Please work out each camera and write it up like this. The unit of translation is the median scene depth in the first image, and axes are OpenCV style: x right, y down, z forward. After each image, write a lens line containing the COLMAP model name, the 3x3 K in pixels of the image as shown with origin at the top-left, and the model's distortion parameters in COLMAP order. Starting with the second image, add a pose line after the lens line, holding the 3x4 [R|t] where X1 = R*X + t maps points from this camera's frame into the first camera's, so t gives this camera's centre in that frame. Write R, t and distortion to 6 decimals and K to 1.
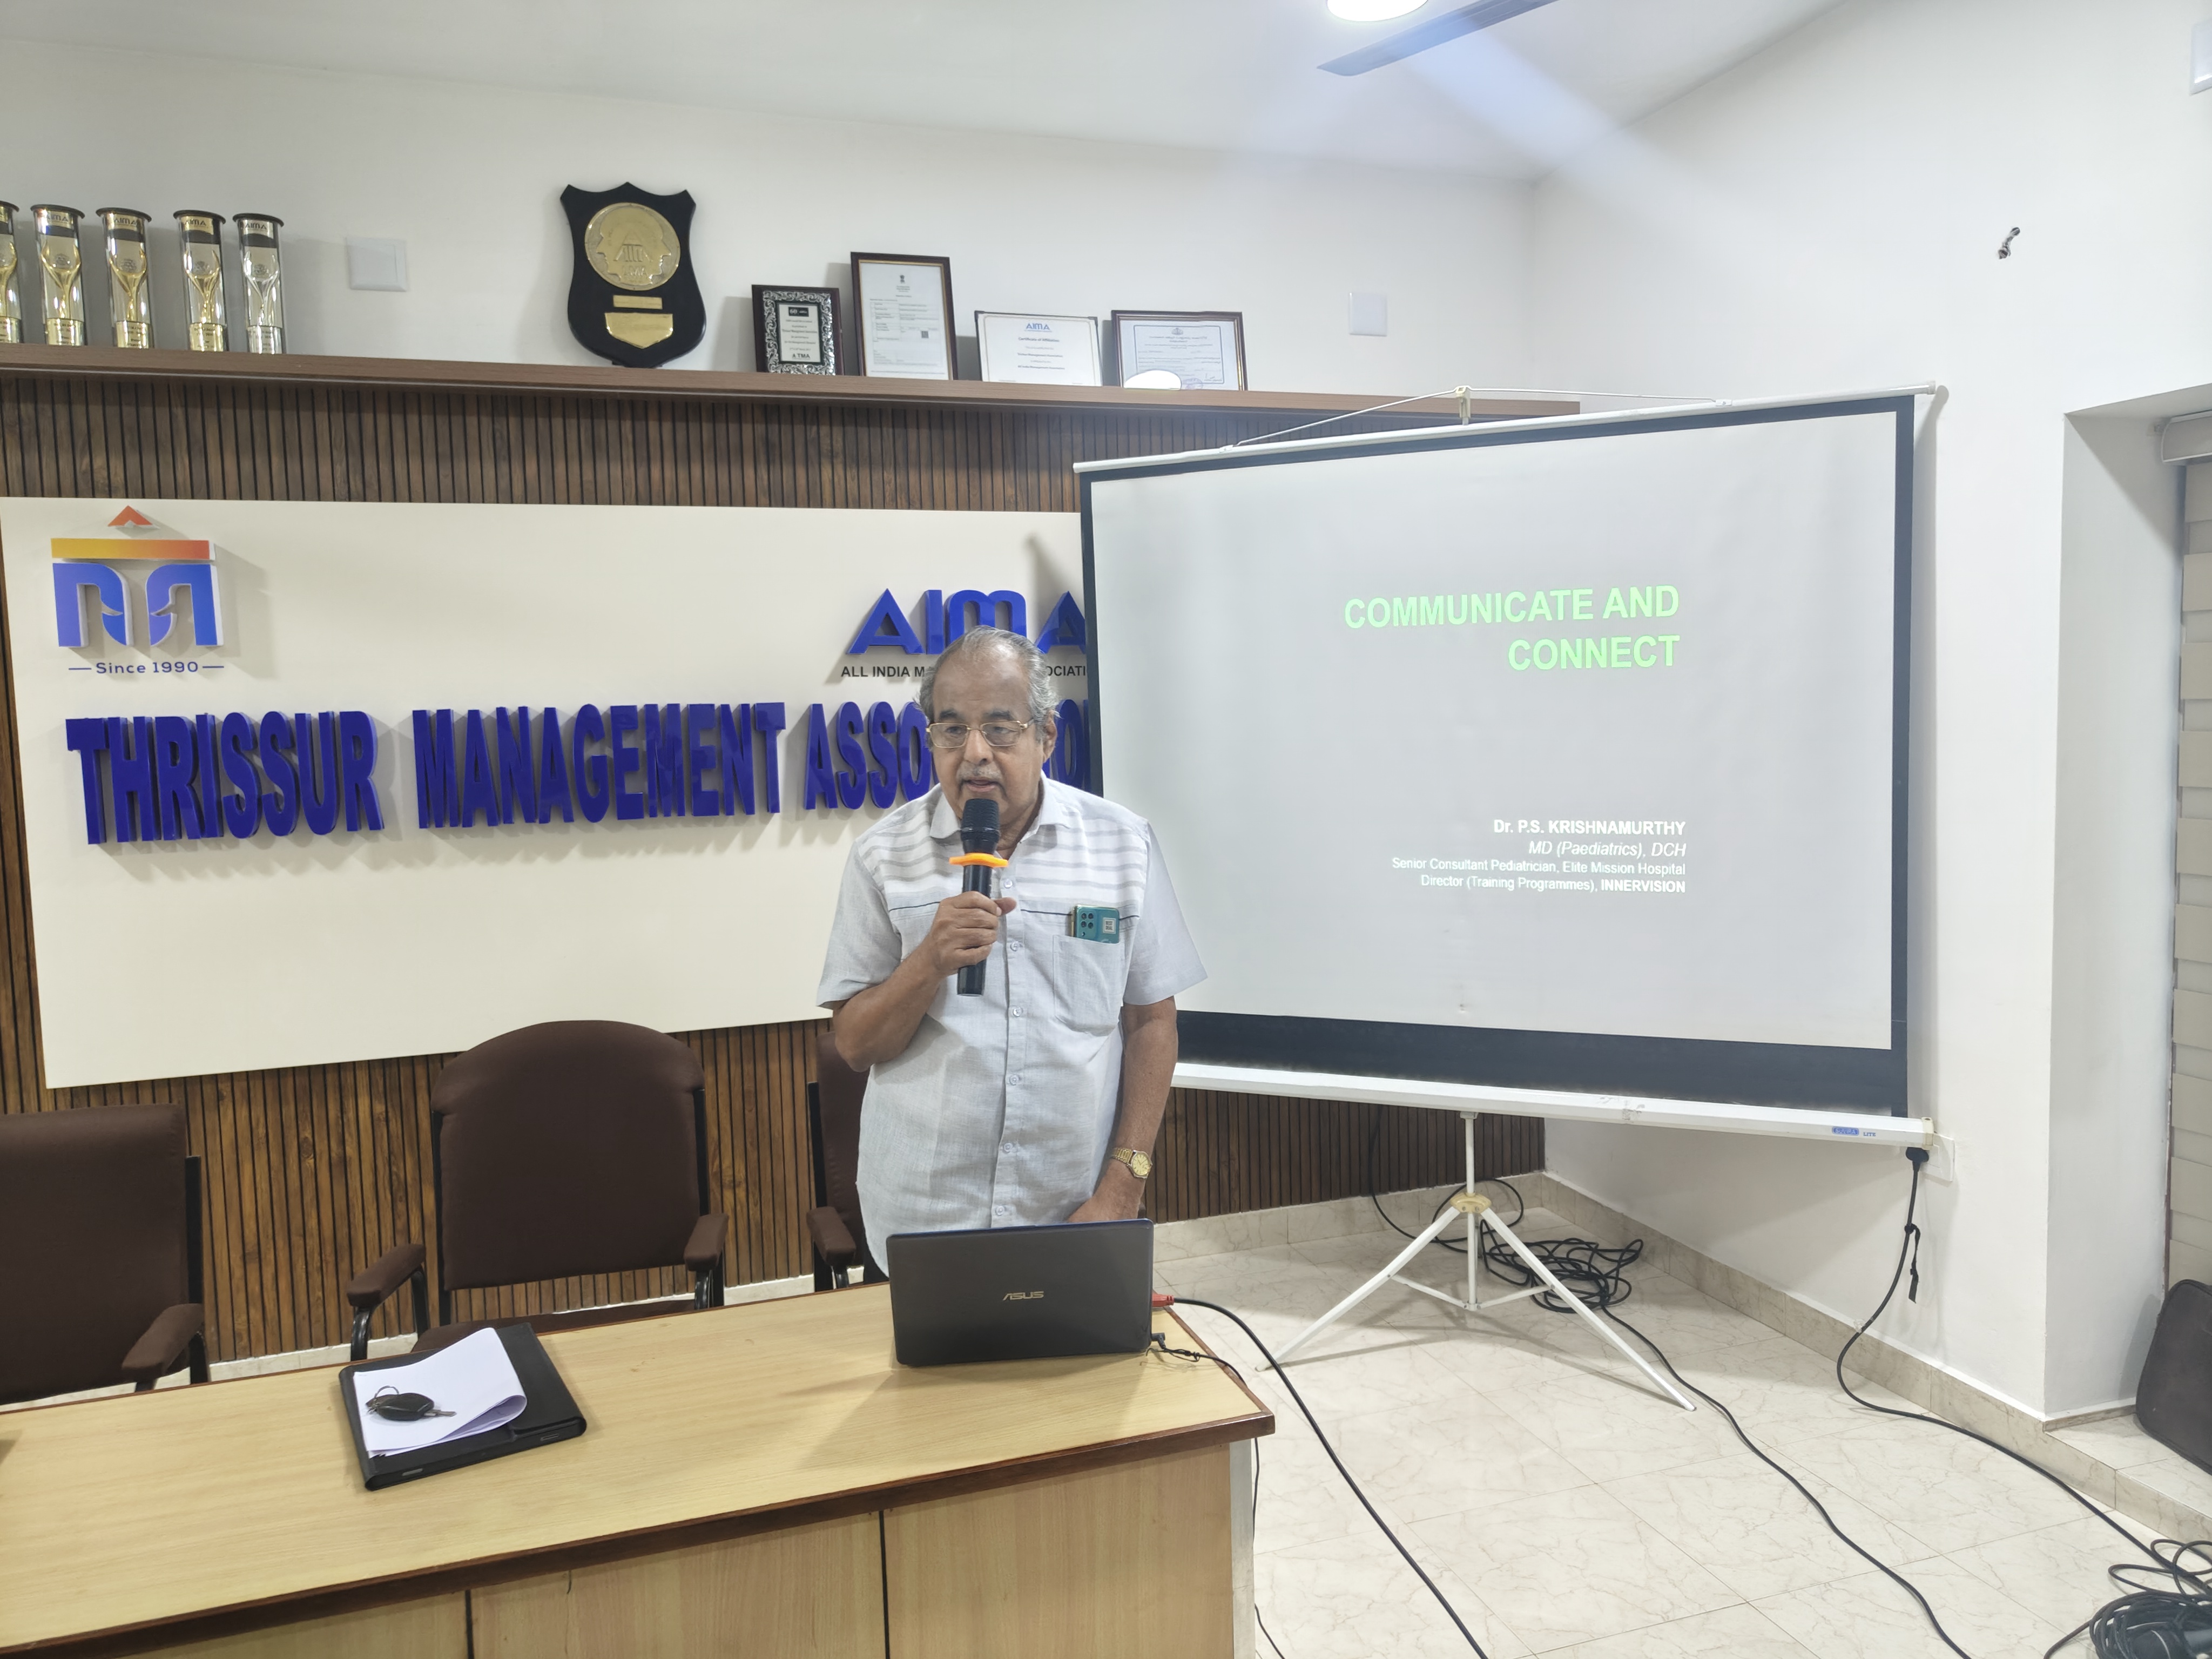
lens RADIAL K [[1563.3, 0, 1113.4], [0, 1563.3, 826.0], [0, 0, 1]] dist [0.008949, -0.004072]
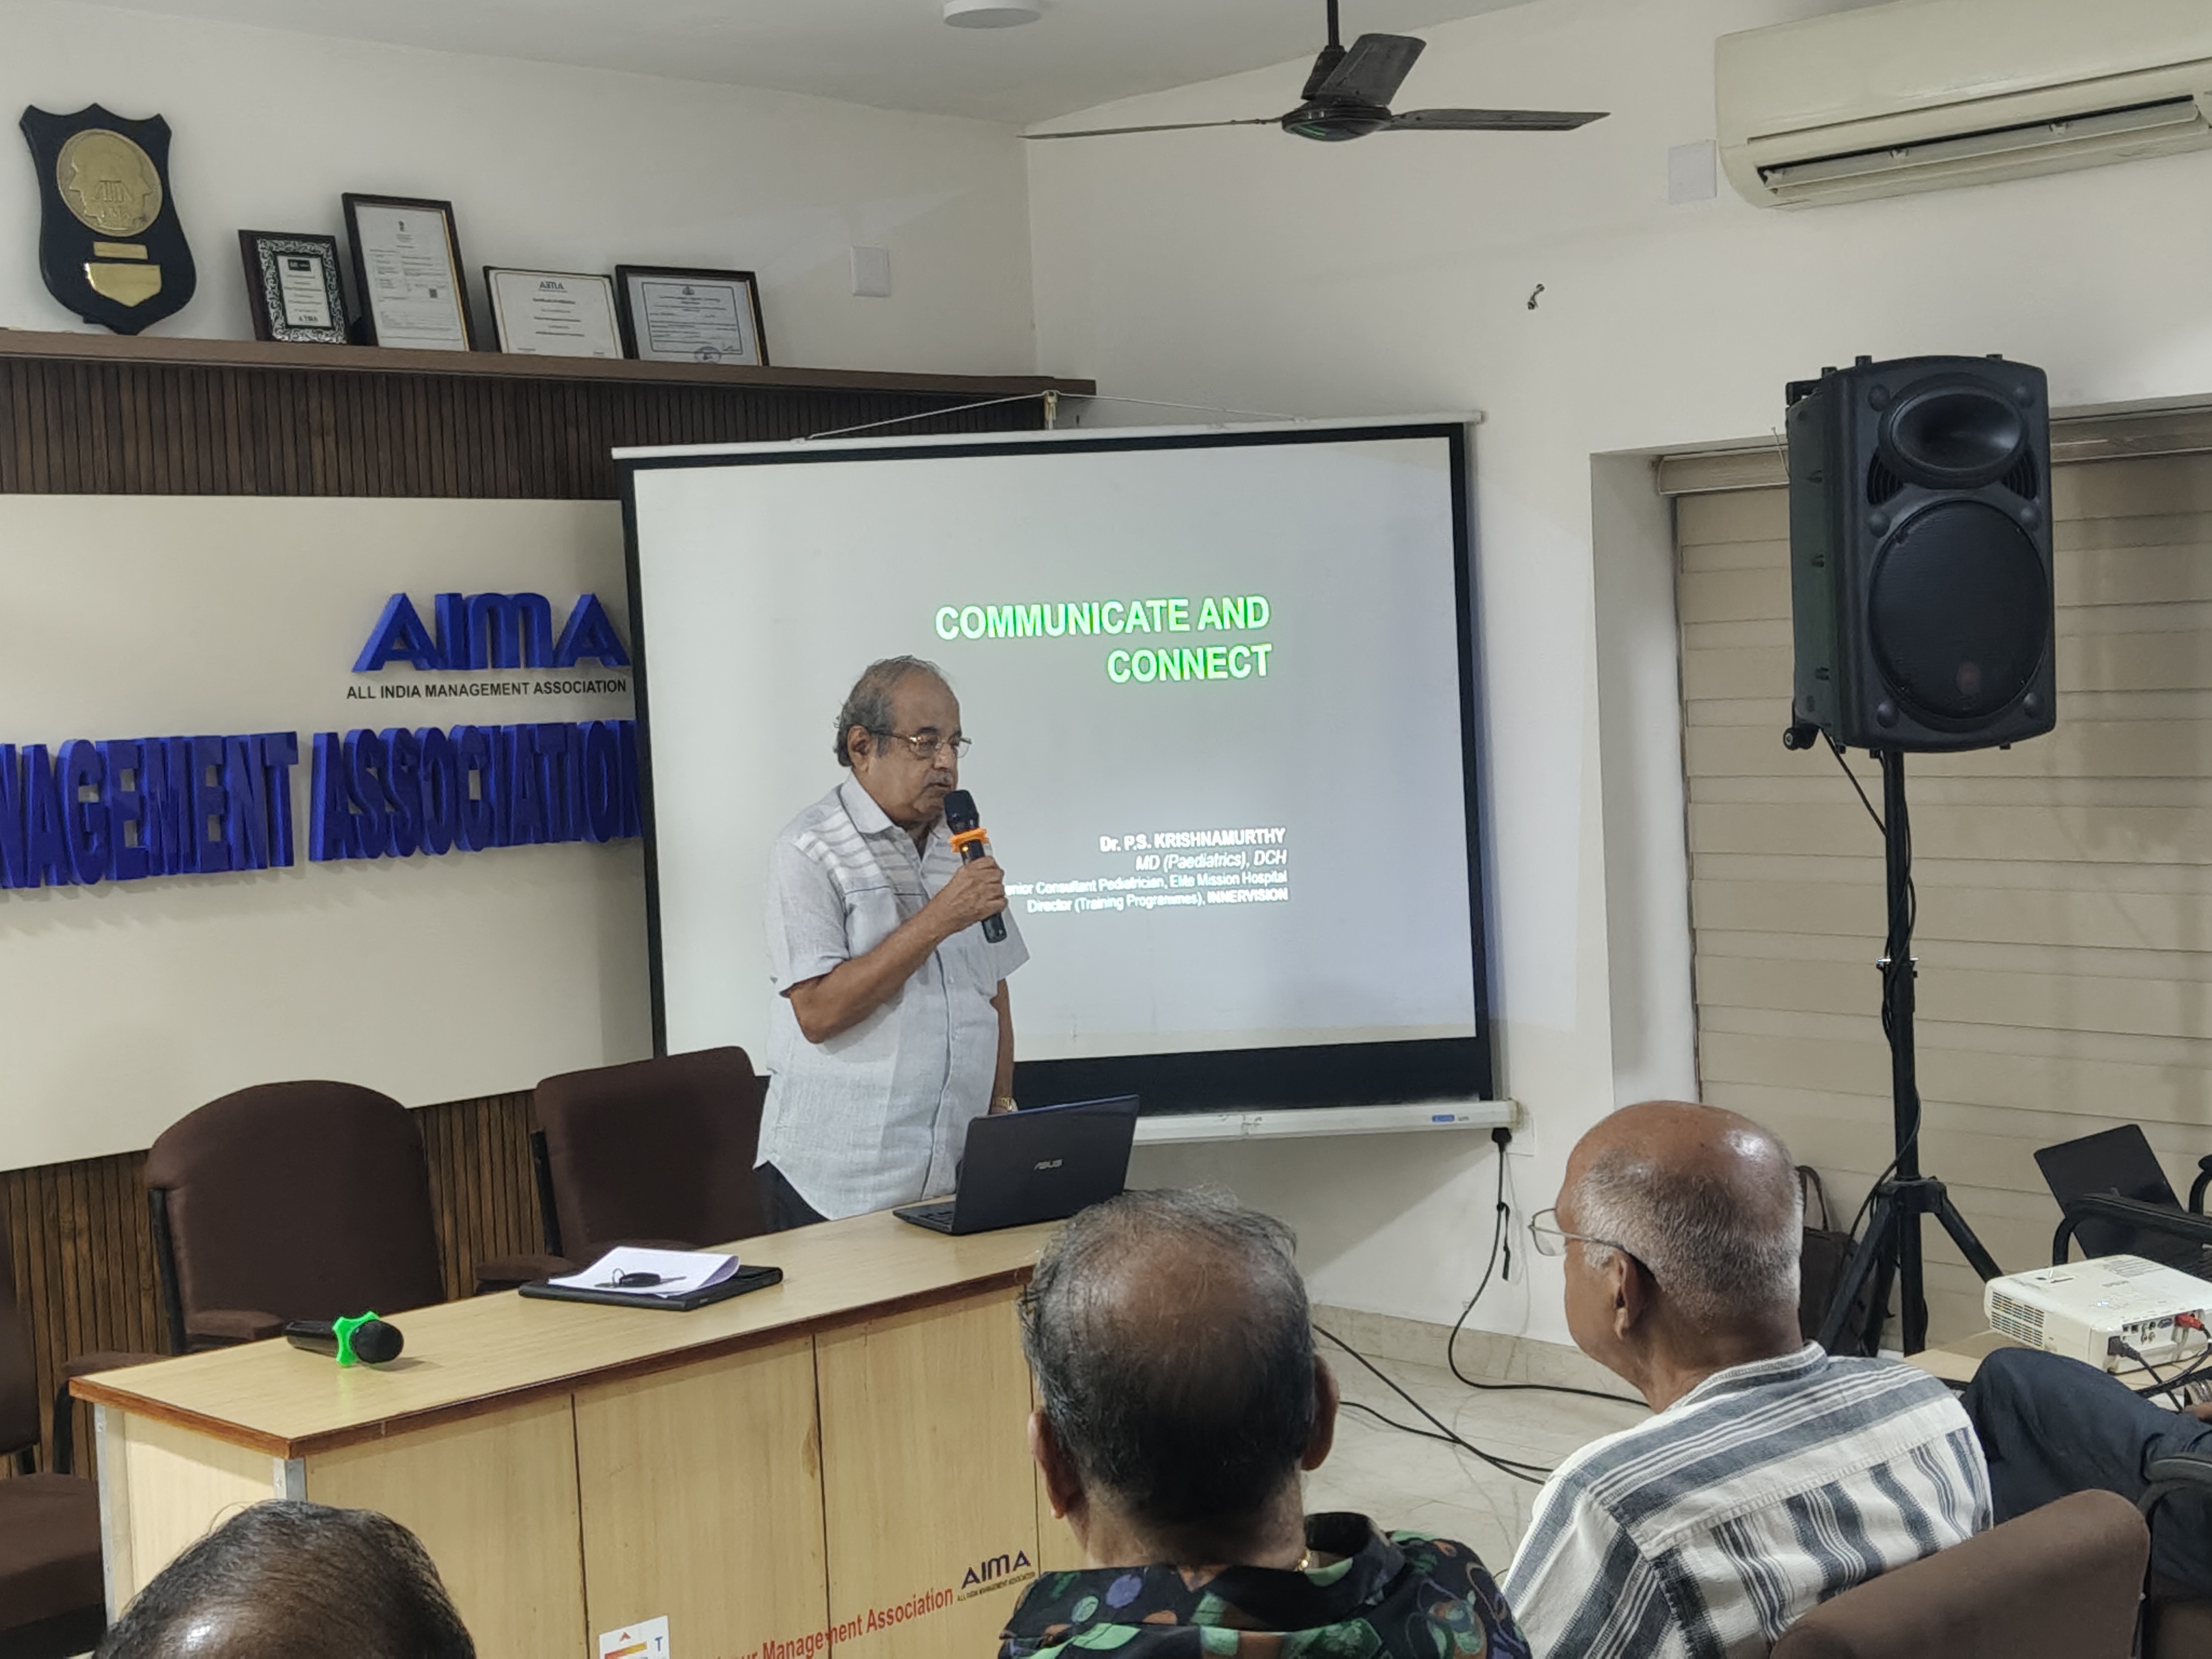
lens RADIAL K [[3072.6, 0, 1105.8], [0, 3072.6, 810.5], [0, 0, 1]] dist [0.057612, 0.000000]
pose [[0.889993, -0.033310, 0.454756, -0.606809], [0.058218, 0.997467, -0.040875, 0.056639], [-0.452242, 0.062853, 0.889678, -0.675998]]
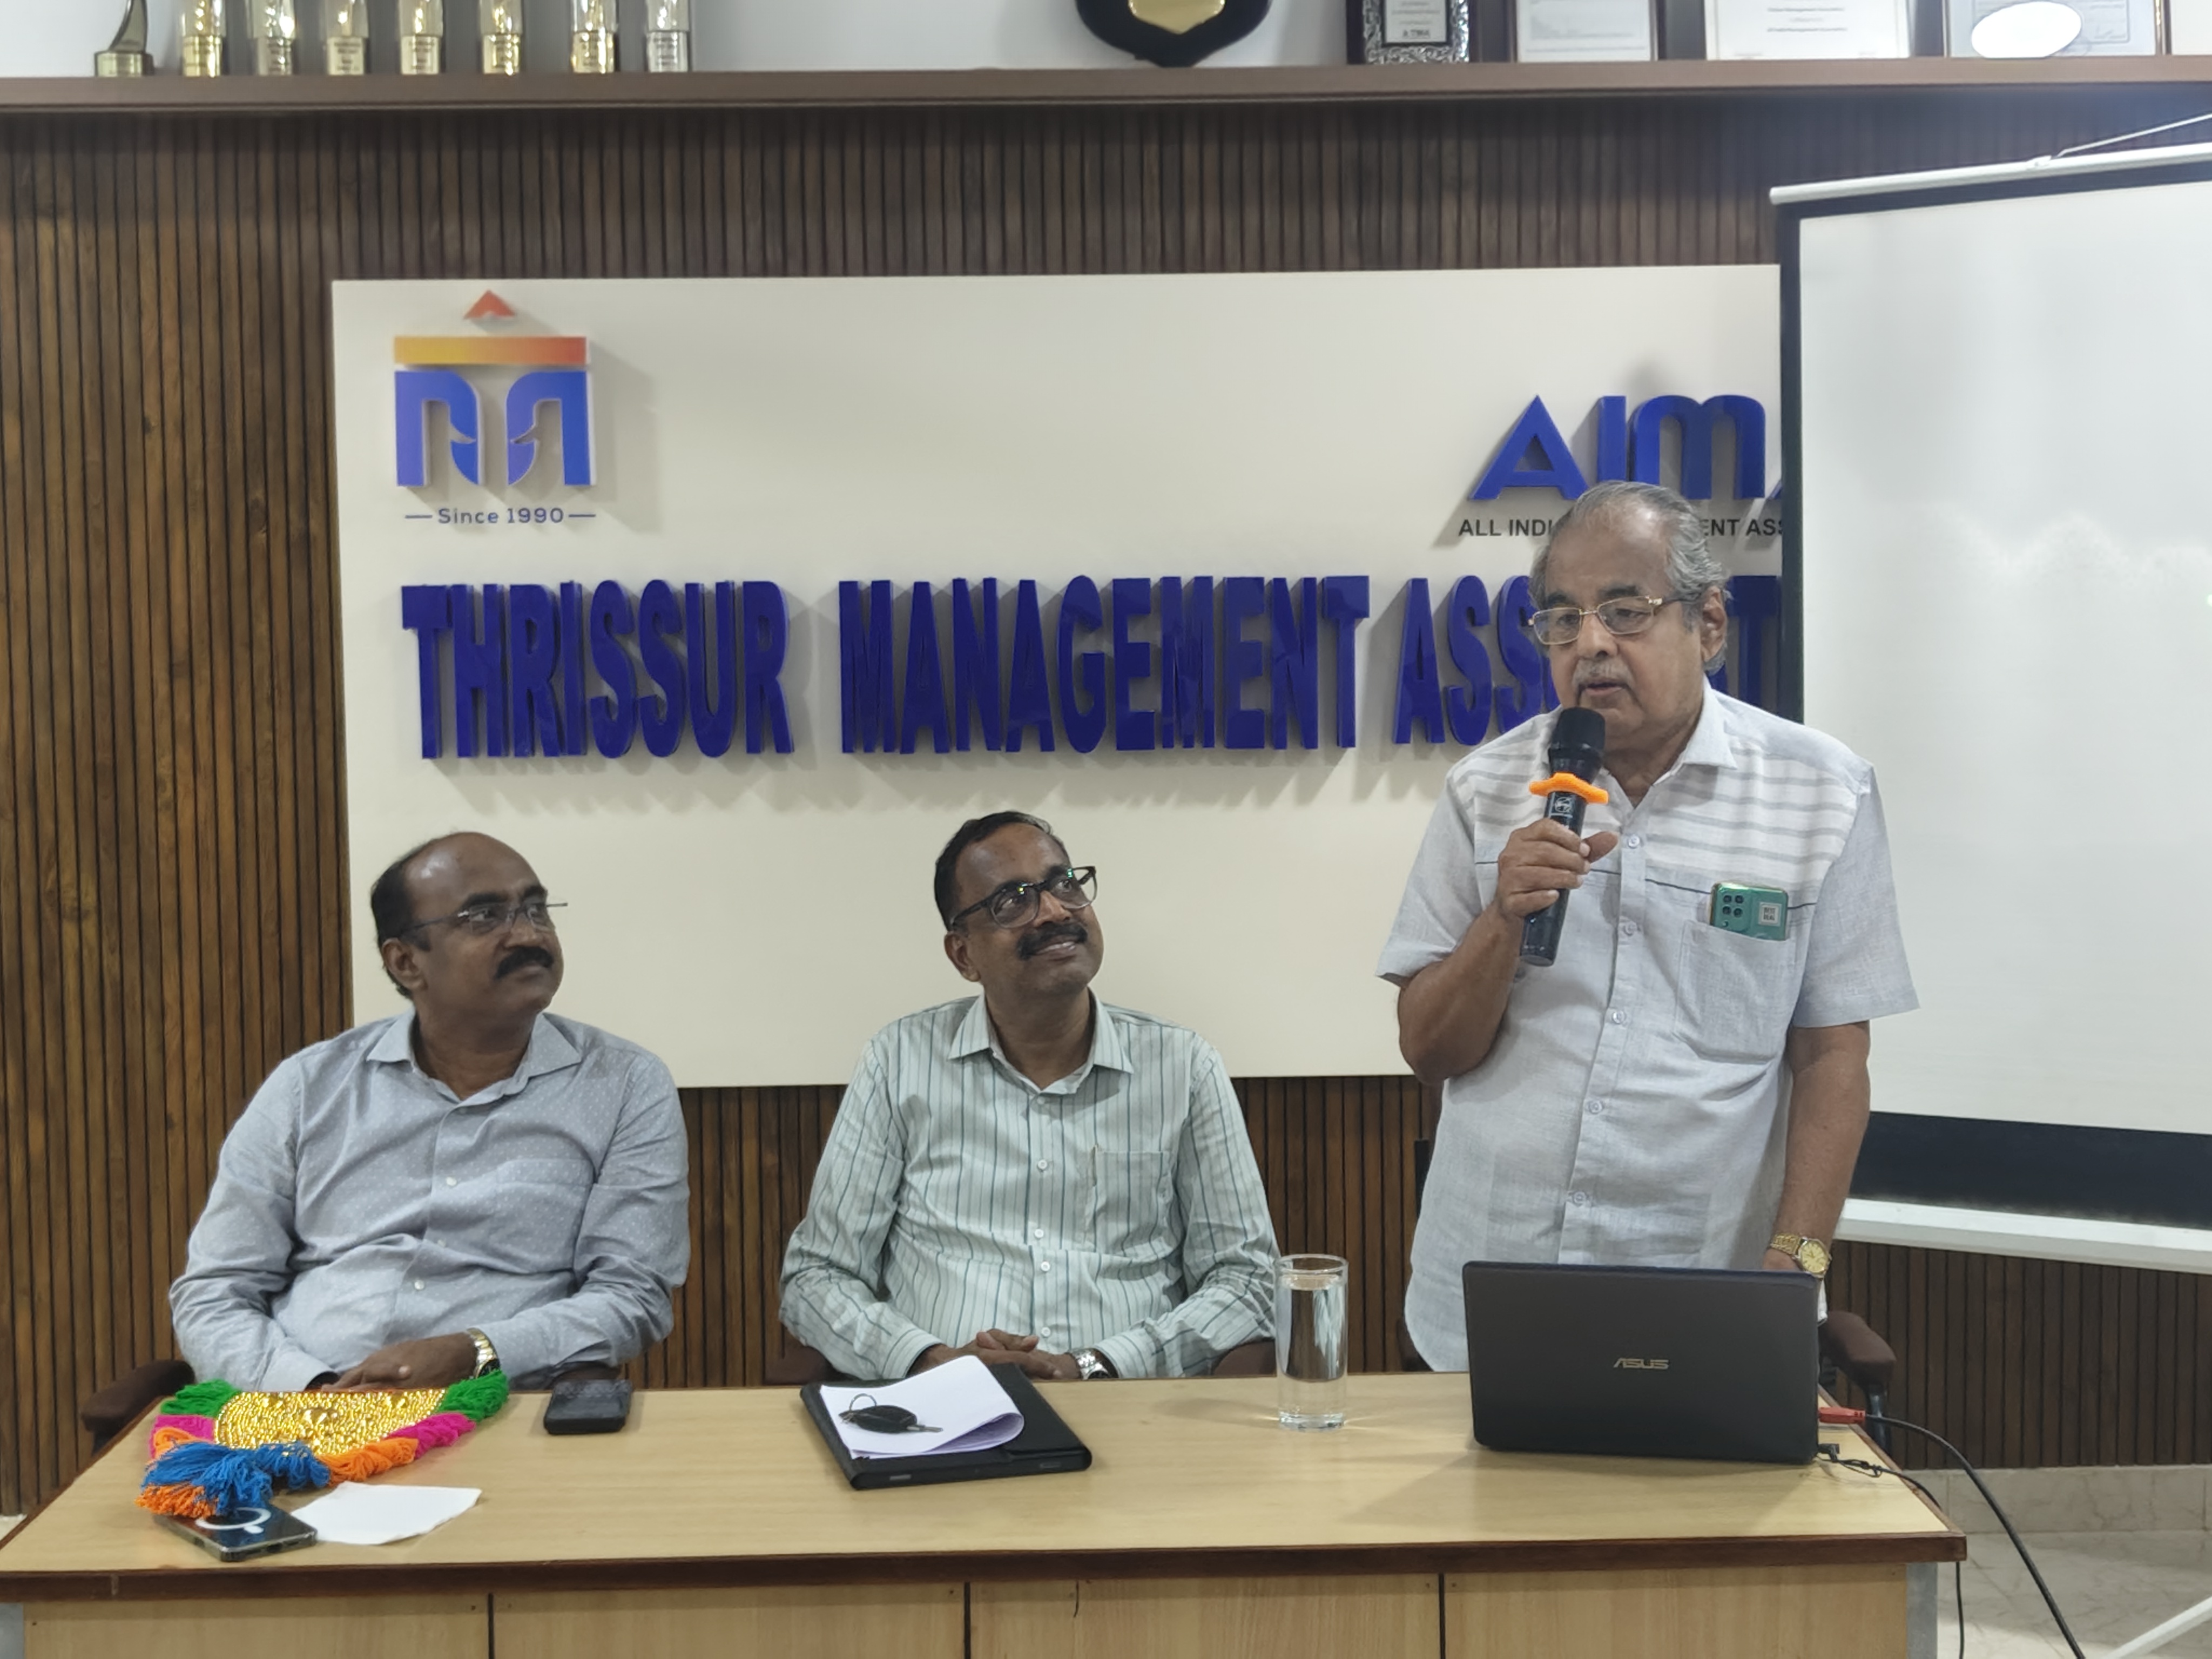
lens RADIAL K [[3072.6, 0, 1094.3], [0, 3072.6, 818.4], [0, 0, 1]] dist [0.057612, 0.000000]
pose [[0.955290, 0.036356, -0.293426, 0.058766], [-0.036036, 0.999329, 0.006498, 0.017399], [0.293465, 0.004366, 0.955960, -0.253701]]
